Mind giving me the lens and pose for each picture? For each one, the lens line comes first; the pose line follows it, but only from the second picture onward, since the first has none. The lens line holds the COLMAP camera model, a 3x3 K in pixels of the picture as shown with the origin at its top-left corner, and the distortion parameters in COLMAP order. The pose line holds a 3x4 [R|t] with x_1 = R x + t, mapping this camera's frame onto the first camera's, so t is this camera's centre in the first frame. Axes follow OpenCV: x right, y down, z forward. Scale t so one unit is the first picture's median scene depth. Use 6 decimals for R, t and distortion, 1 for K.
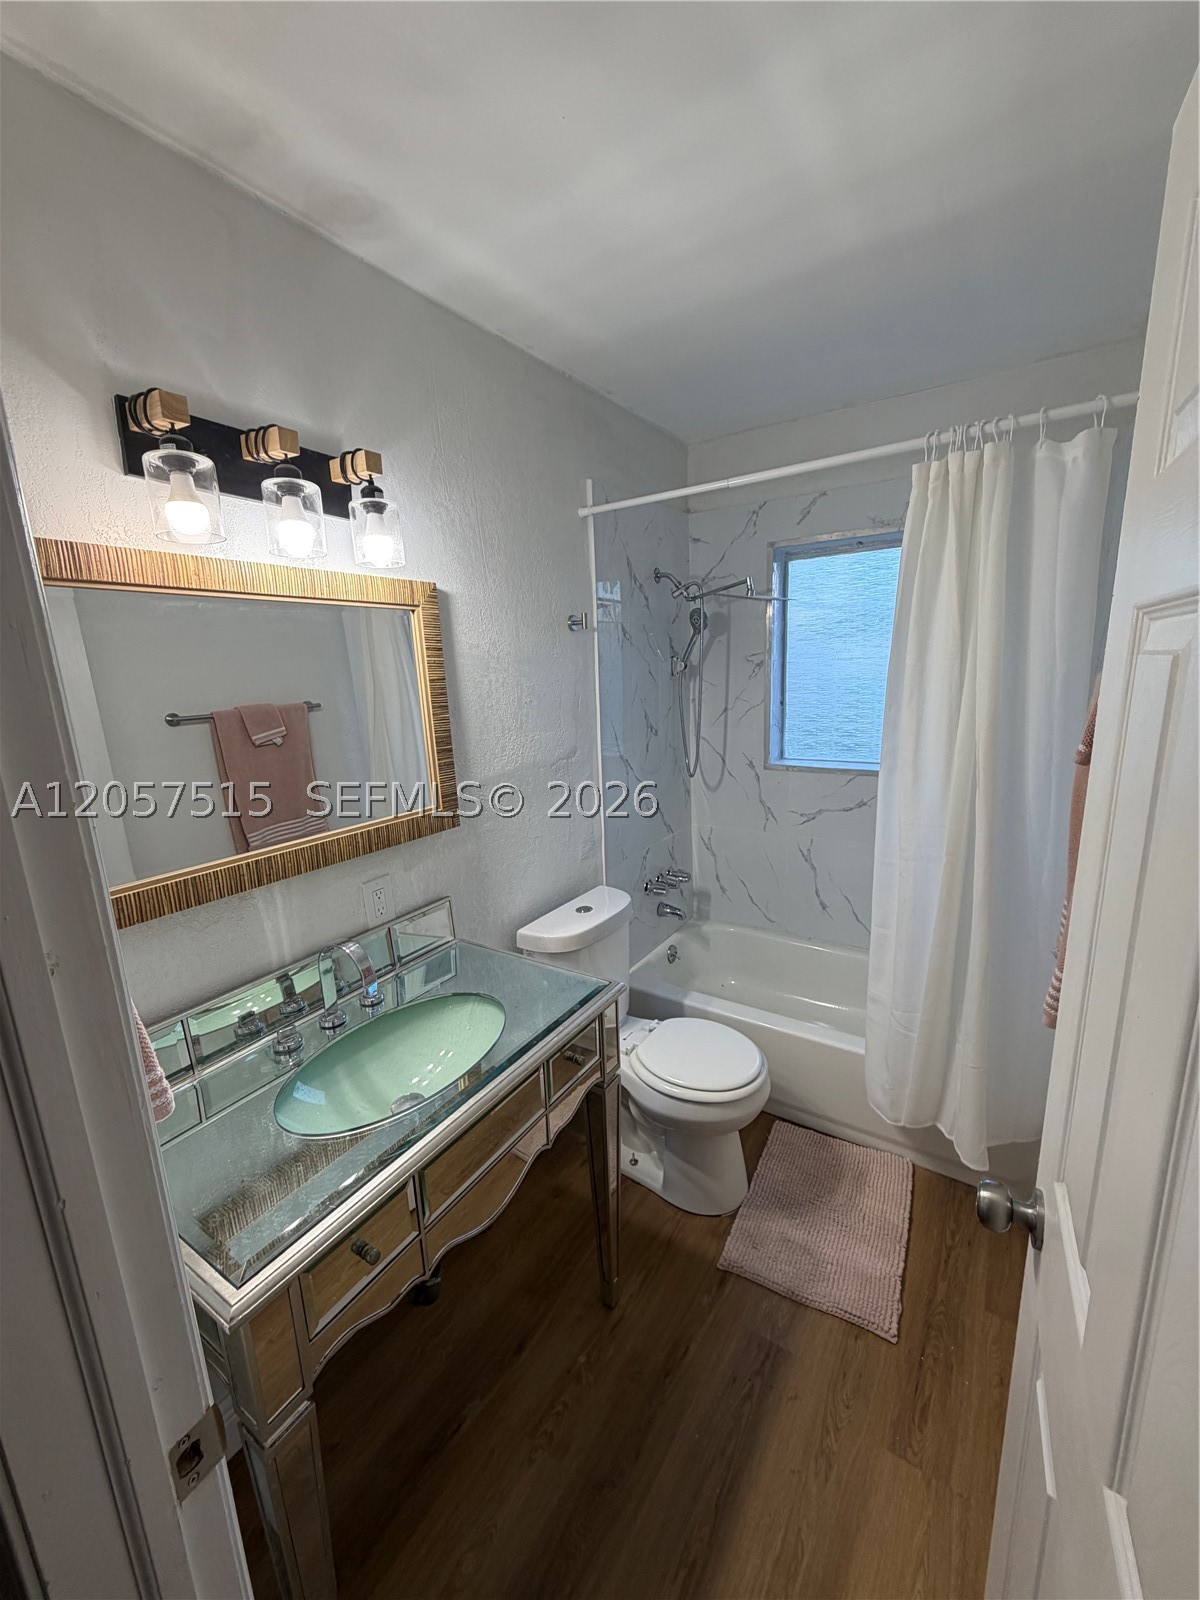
lens RADIAL K [[636.2, 0, 603.5], [0, 636.2, 801.8], [0, 0, 1]] dist [-0.001143, 0.000140]
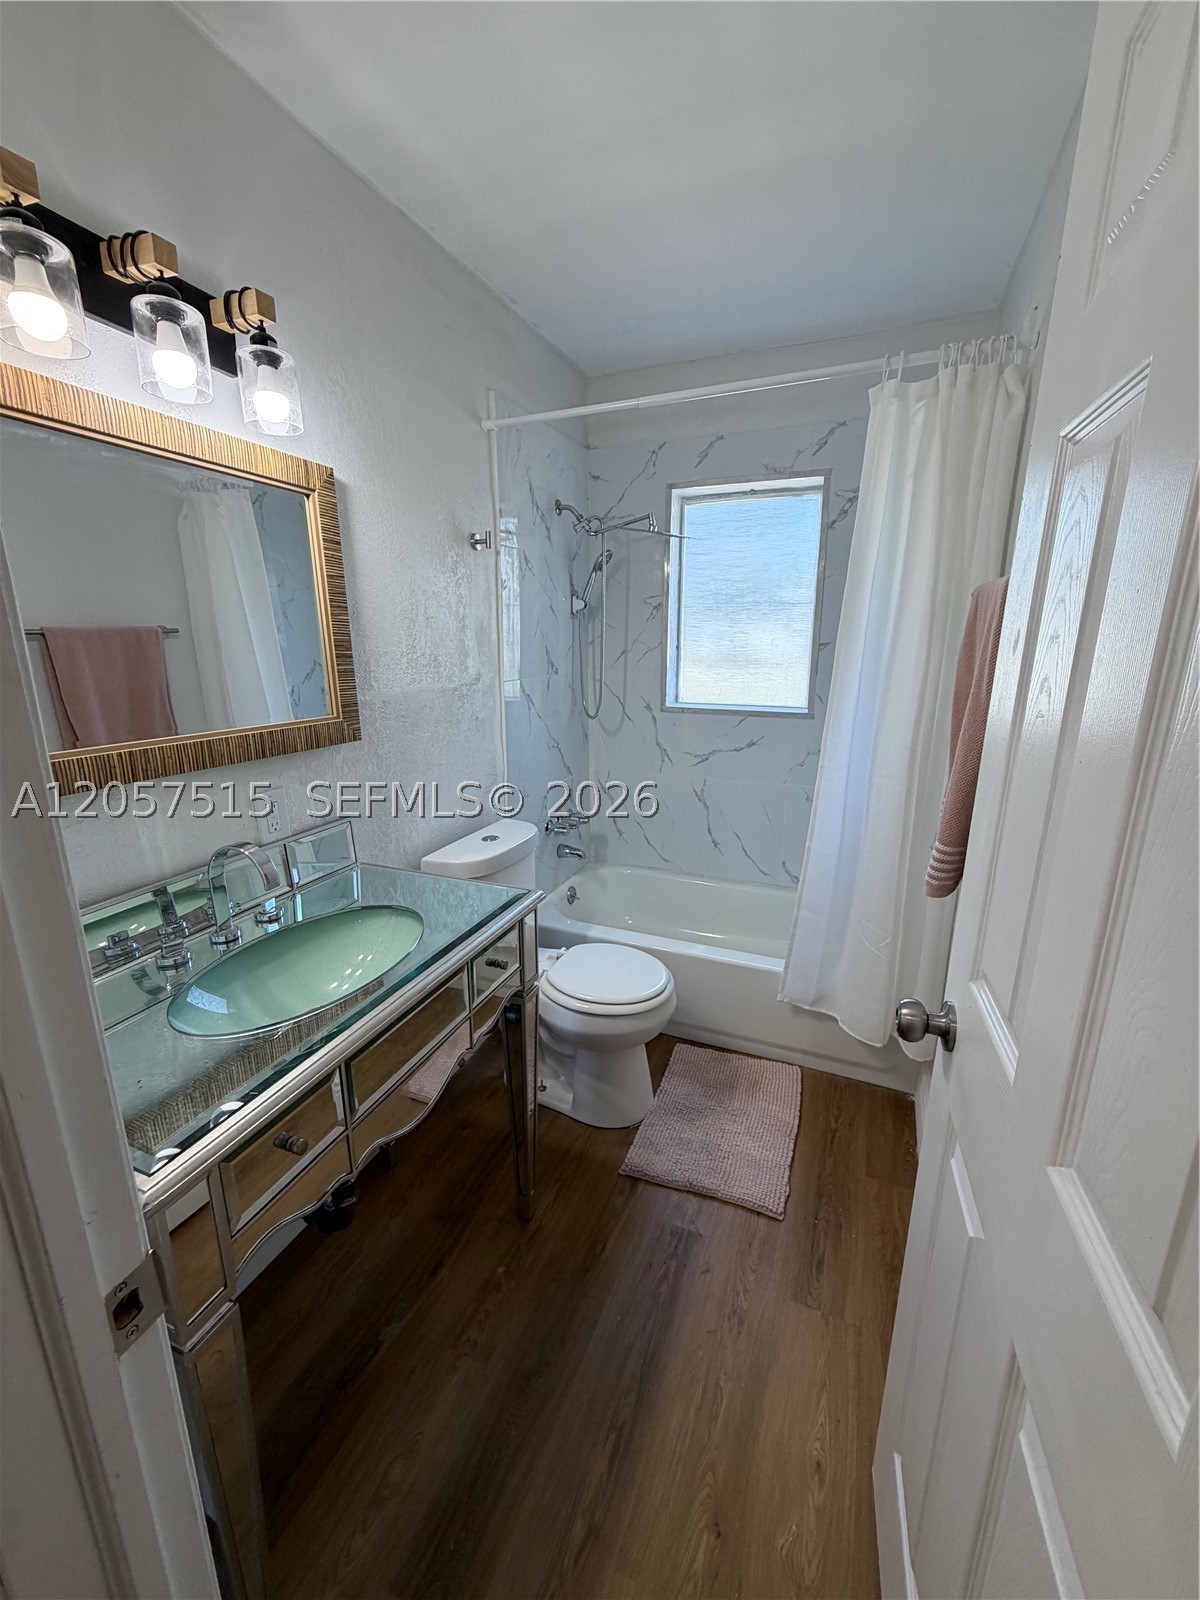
lens RADIAL K [[636.2, 0, 603.5], [0, 636.2, 801.8], [0, 0, 1]] dist [-0.001143, 0.000140]
pose [[0.981897, -0.006831, 0.189291, -0.061729], [0.000614, 0.999459, 0.032886, 0.112630], [-0.189413, -0.032174, 0.981370, 0.014181]]
